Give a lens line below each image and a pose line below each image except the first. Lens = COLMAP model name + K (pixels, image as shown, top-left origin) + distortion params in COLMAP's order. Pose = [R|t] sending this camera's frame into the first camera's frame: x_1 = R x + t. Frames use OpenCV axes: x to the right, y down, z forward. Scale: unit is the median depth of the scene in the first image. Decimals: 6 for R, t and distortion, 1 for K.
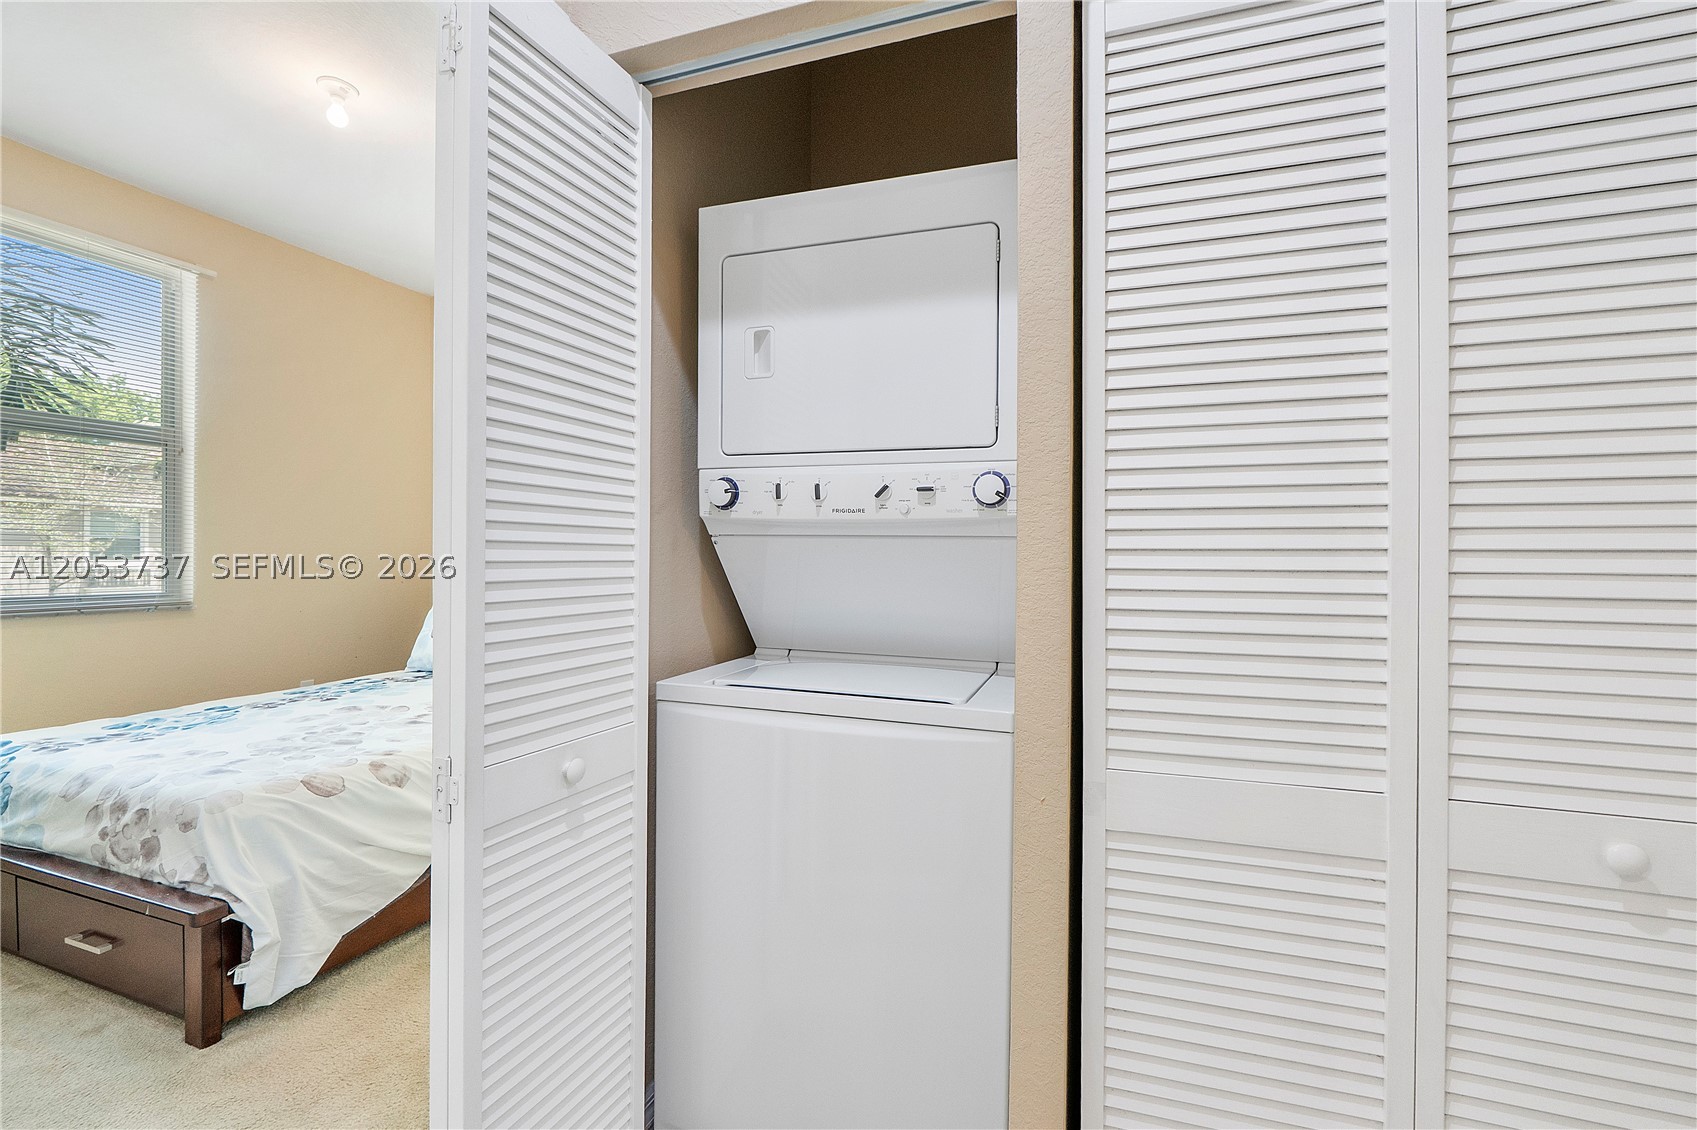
lens RADIAL K [[718.5, 0, 856.3], [0, 718.5, 563.7], [0, 0, 1]] dist [-0.010096, 0.000438]
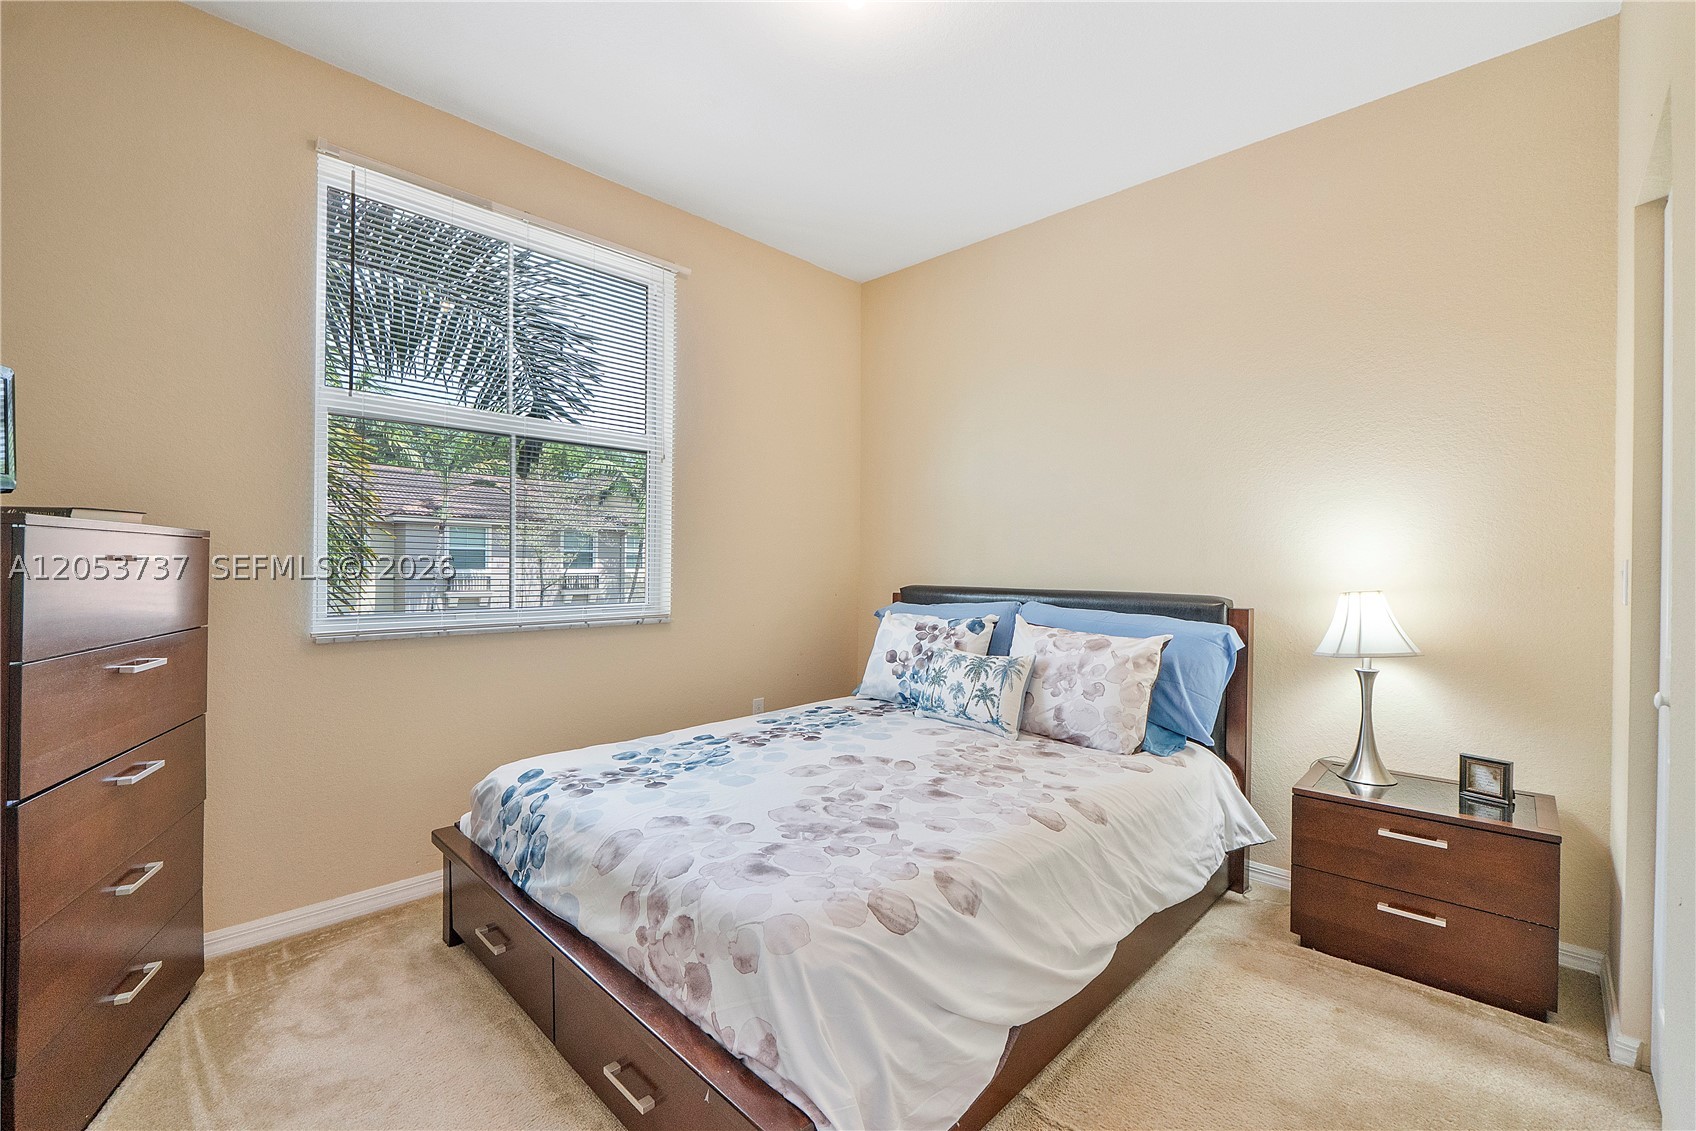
lens RADIAL K [[718.1, 0, 841.0], [0, 718.1, 566.8], [0, 0, 1]] dist [-0.010096, 0.000438]
pose [[0.900435, -0.000749, -0.434991, -0.516082], [-0.002371, 0.999975, -0.006631, -0.008086], [0.434985, 0.007002, 0.900411, 0.387245]]
